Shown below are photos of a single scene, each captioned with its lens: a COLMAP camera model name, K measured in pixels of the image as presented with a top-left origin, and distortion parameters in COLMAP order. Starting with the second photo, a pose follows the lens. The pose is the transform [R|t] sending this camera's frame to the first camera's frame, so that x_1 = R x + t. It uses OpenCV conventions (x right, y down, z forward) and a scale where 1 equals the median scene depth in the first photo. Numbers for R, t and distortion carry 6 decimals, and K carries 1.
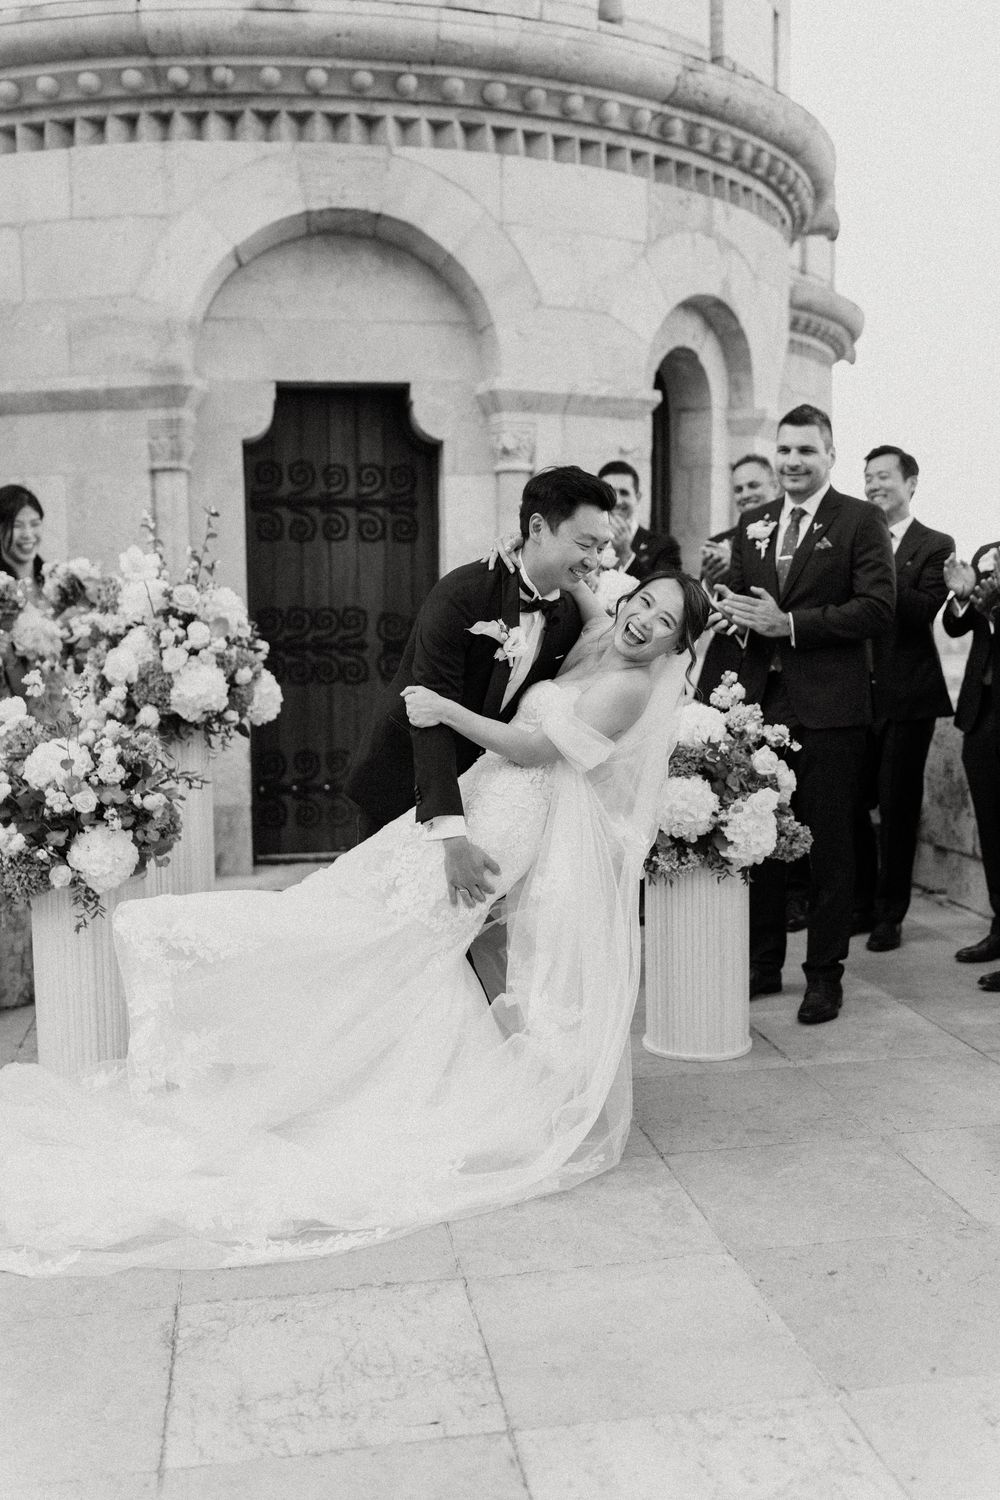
lens RADIAL K [[1458.0, 0, 501.1], [0, 1458.0, 751.8], [0, 0, 1]] dist [-0.001794, 0.000000]
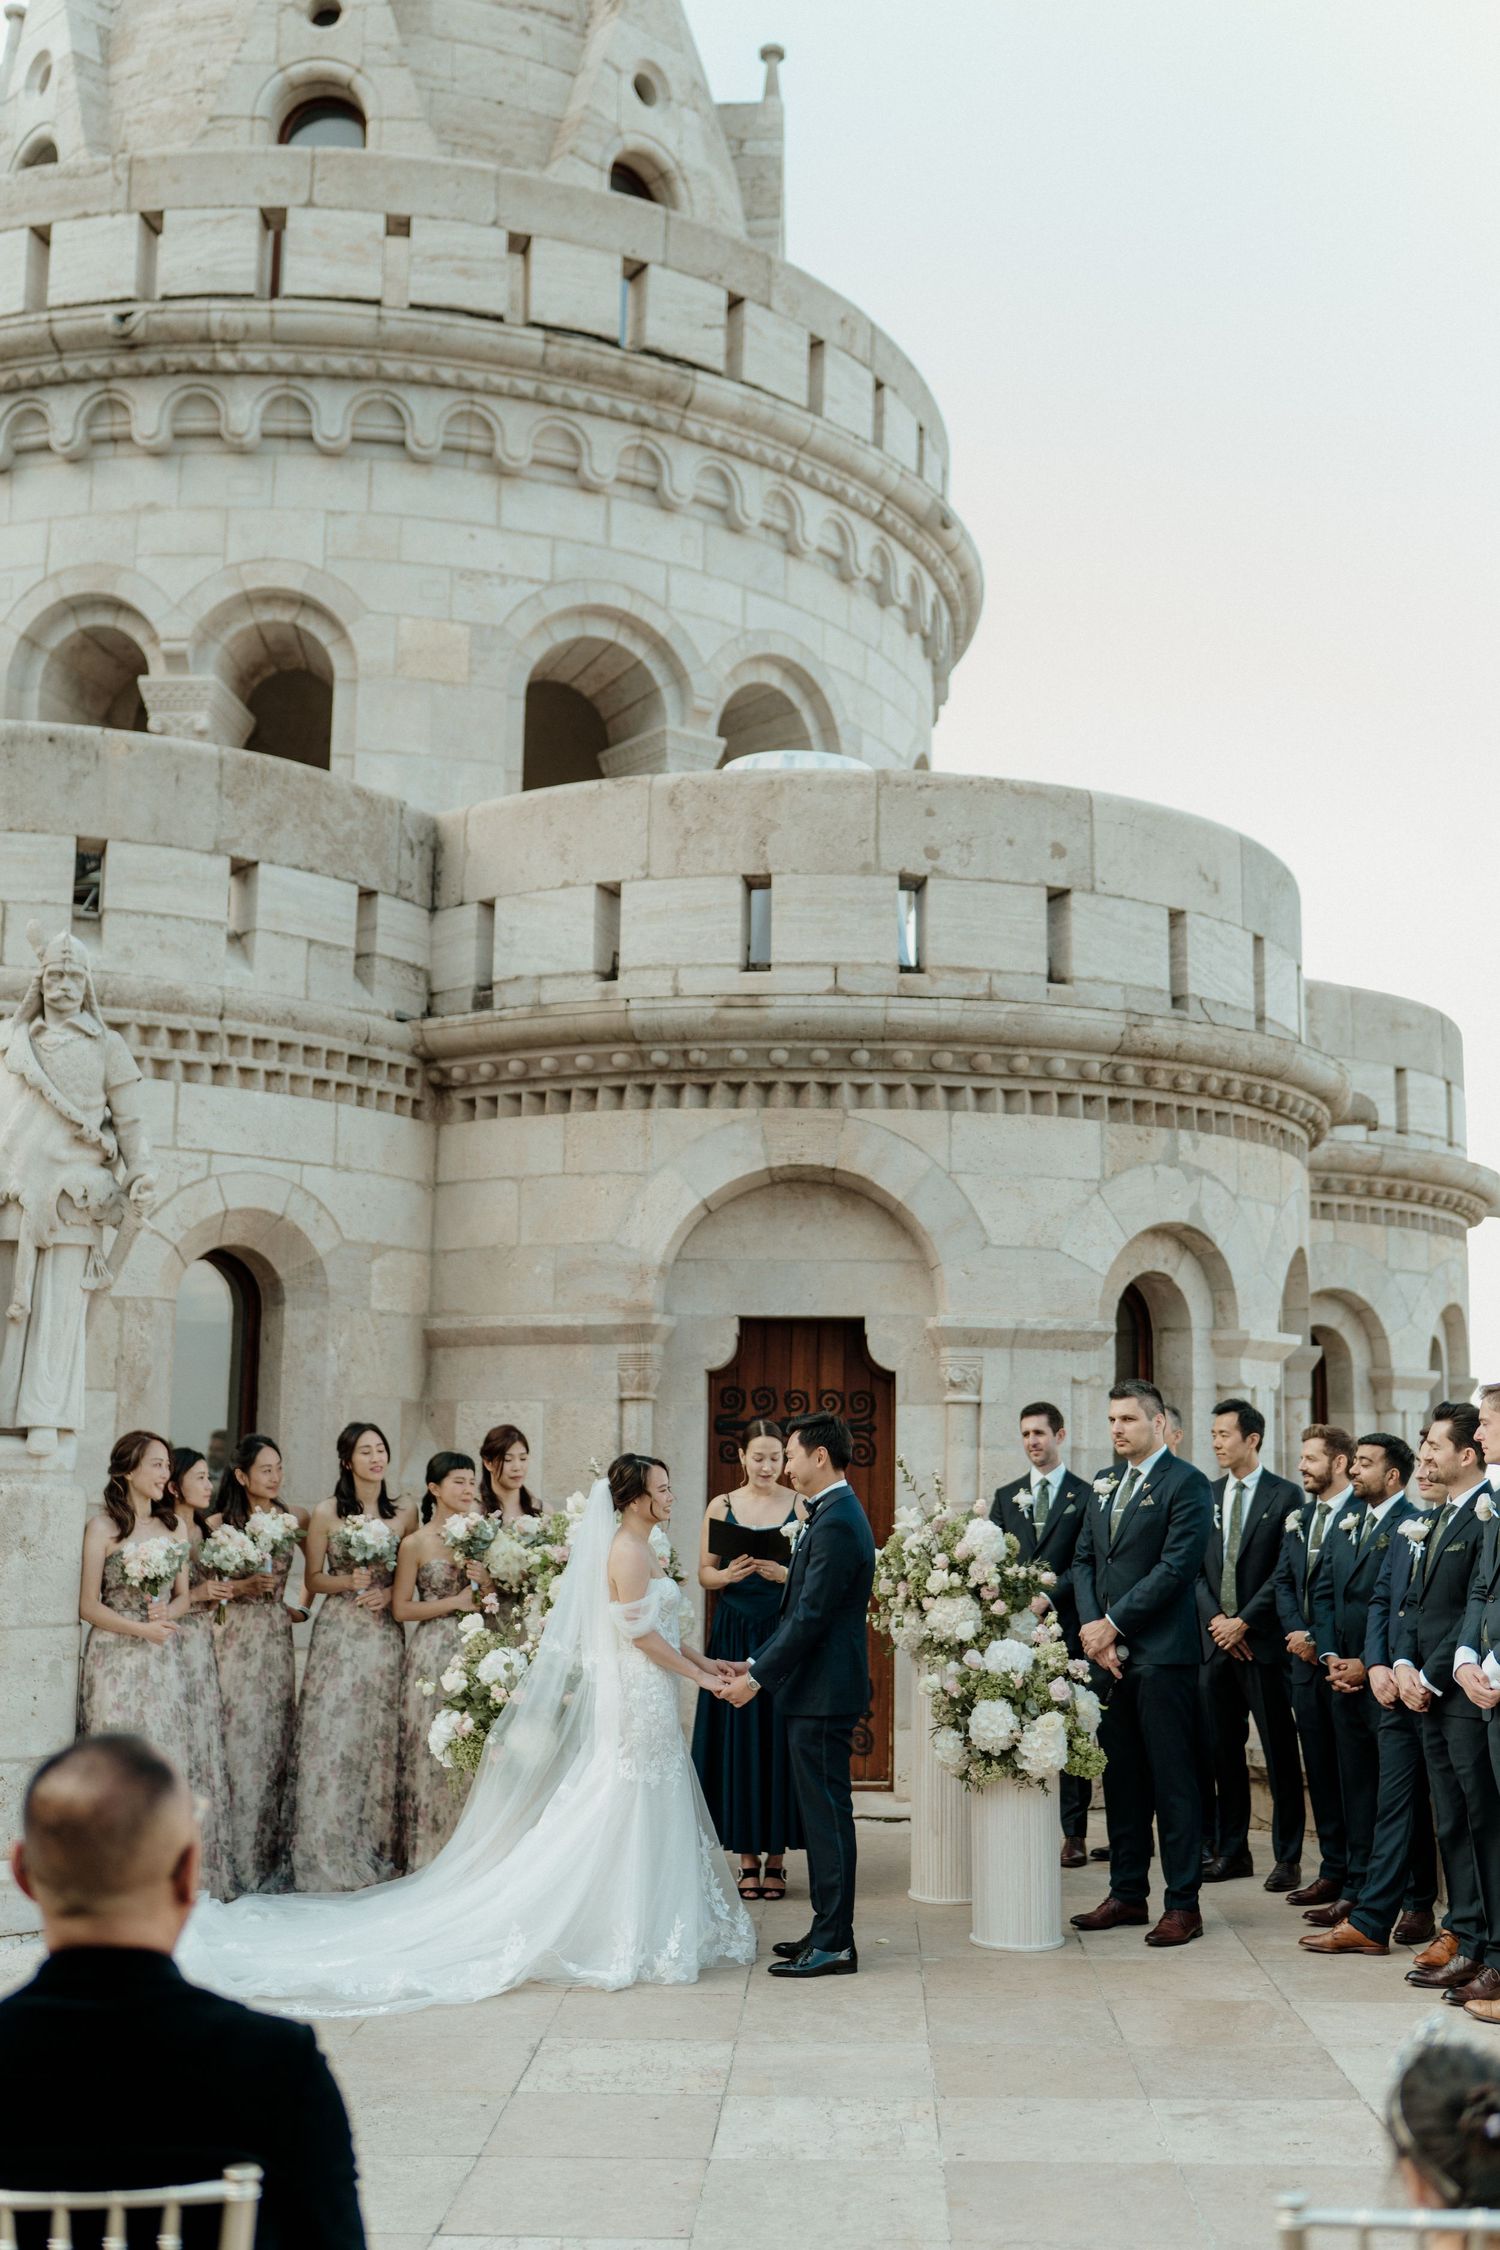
lens RADIAL K [[2187.0, 0, 751.6], [0, 2187.0, 1123.1], [0, 0, 1]] dist [-0.001794, 0.000000]
pose [[0.976701, -0.012922, -0.214214, 0.204009], [-0.042521, 0.966742, -0.252192, 0.013016], [0.210349, 0.255425, 0.943669, -0.557404]]
